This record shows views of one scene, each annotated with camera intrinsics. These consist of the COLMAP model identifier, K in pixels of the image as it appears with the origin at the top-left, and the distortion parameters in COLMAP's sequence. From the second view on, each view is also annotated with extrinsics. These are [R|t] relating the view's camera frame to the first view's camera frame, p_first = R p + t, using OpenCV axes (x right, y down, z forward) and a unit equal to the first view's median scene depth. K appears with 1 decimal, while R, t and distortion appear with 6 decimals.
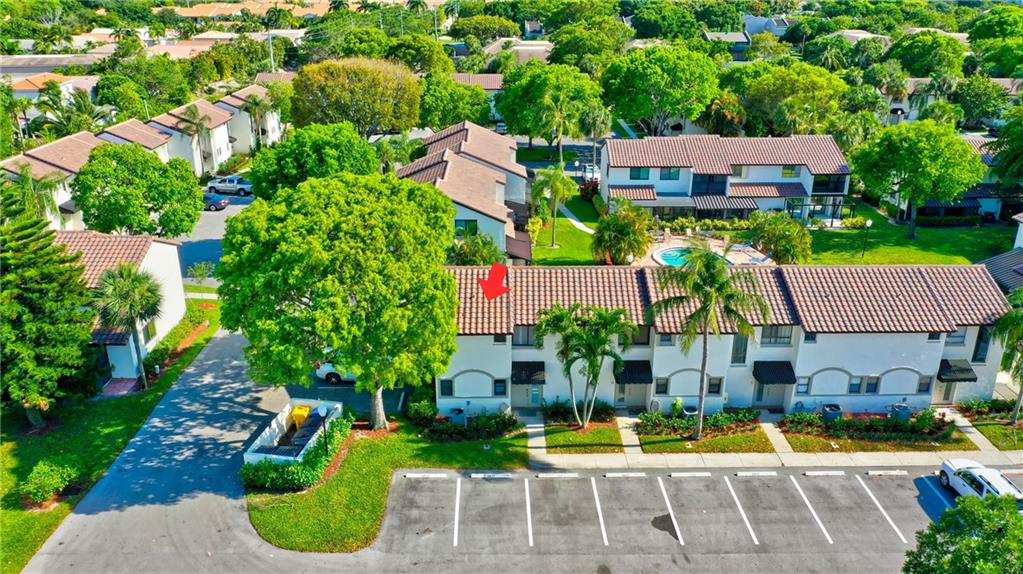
lens RADIAL K [[806.8, 0, 511.5], [0, 806.8, 287.0], [0, 0, 1]] dist [-0.006865, -0.003346]
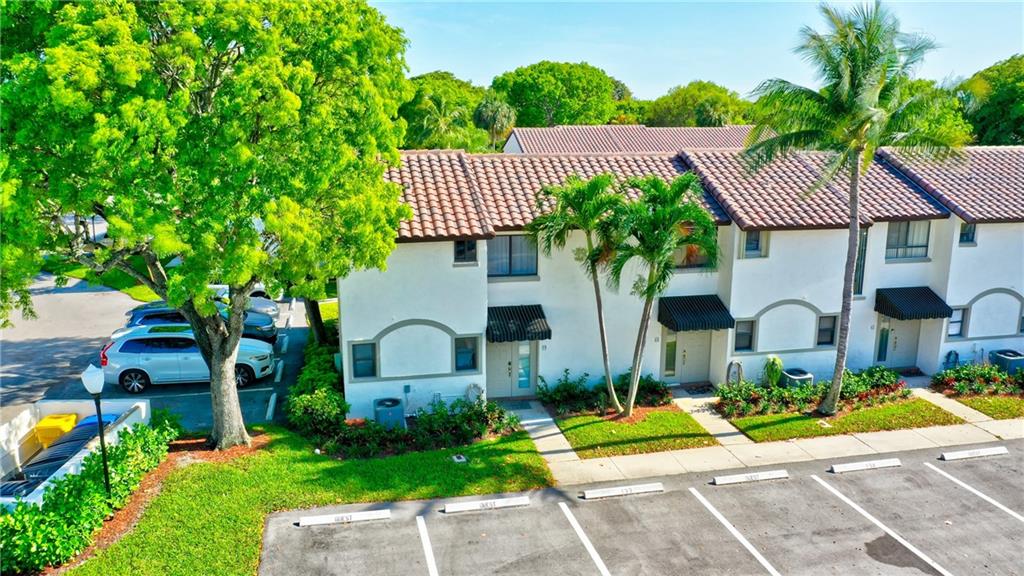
lens RADIAL K [[807.6, 0, 512.0], [0, 807.6, 288.0], [0, 0, 1]] dist [-0.006865, -0.003346]
pose [[0.979281, -0.045054, 0.197431, -0.087716], [0.074078, 0.987064, -0.142184, 0.159308], [-0.188471, 0.153864, 0.969951, 0.470999]]
